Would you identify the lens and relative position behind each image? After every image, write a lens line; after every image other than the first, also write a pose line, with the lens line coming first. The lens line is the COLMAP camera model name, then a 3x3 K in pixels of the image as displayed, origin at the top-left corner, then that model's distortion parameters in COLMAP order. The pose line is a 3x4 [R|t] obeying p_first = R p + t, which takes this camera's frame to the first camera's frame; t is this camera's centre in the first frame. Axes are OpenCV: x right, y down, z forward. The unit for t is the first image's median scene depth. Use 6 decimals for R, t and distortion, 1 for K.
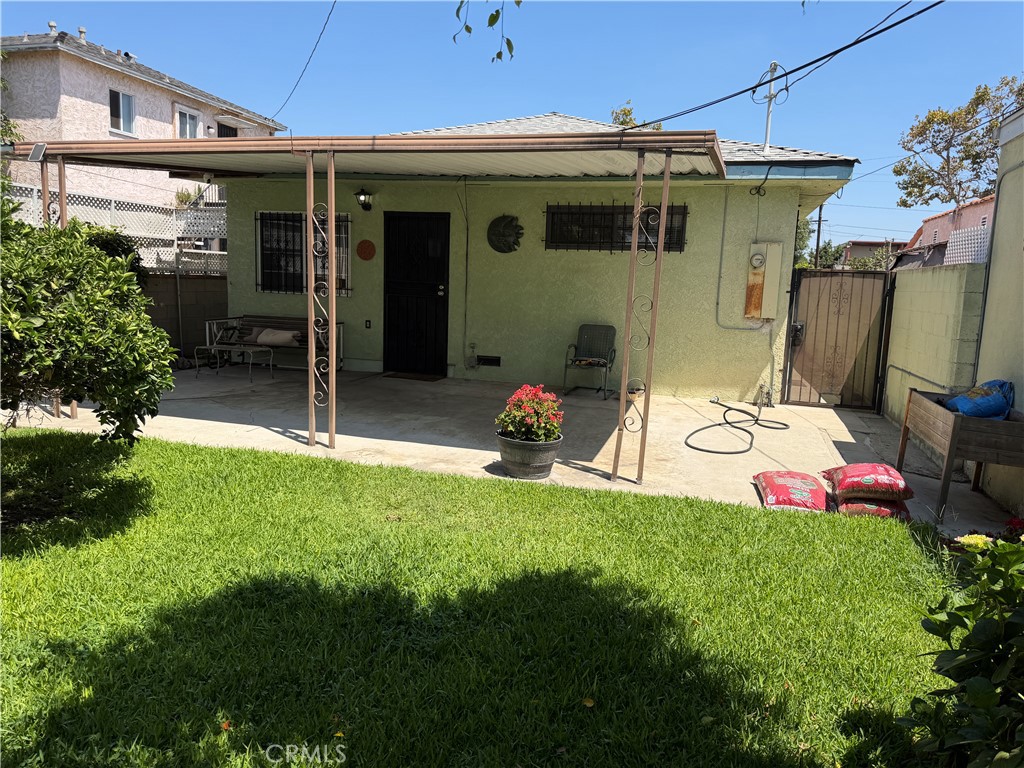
lens RADIAL K [[715.0, 0, 509.8], [0, 715.0, 376.2], [0, 0, 1]] dist [0.037126, -0.043294]
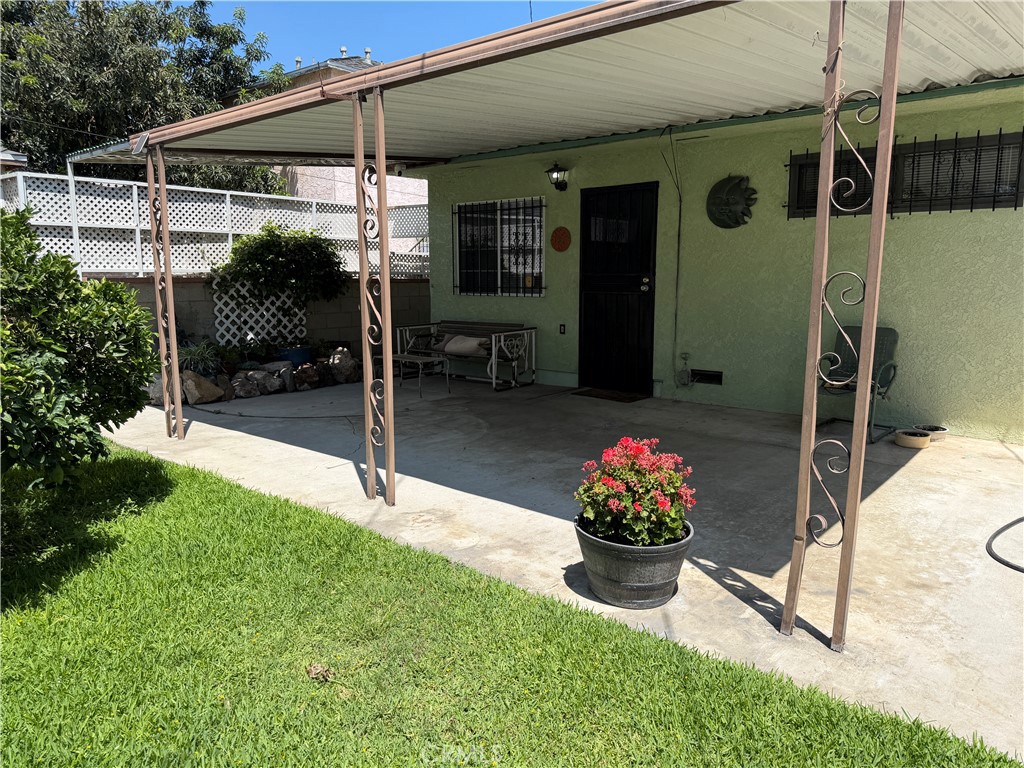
lens RADIAL K [[715.0, 0, 508.5], [0, 715.0, 377.8], [0, 0, 1]] dist [0.037126, -0.043294]
pose [[0.906160, 0.018737, -0.422519, 0.100793], [-0.018217, 0.999820, 0.005269, -0.021227], [0.422542, 0.002923, 0.906339, 0.247946]]
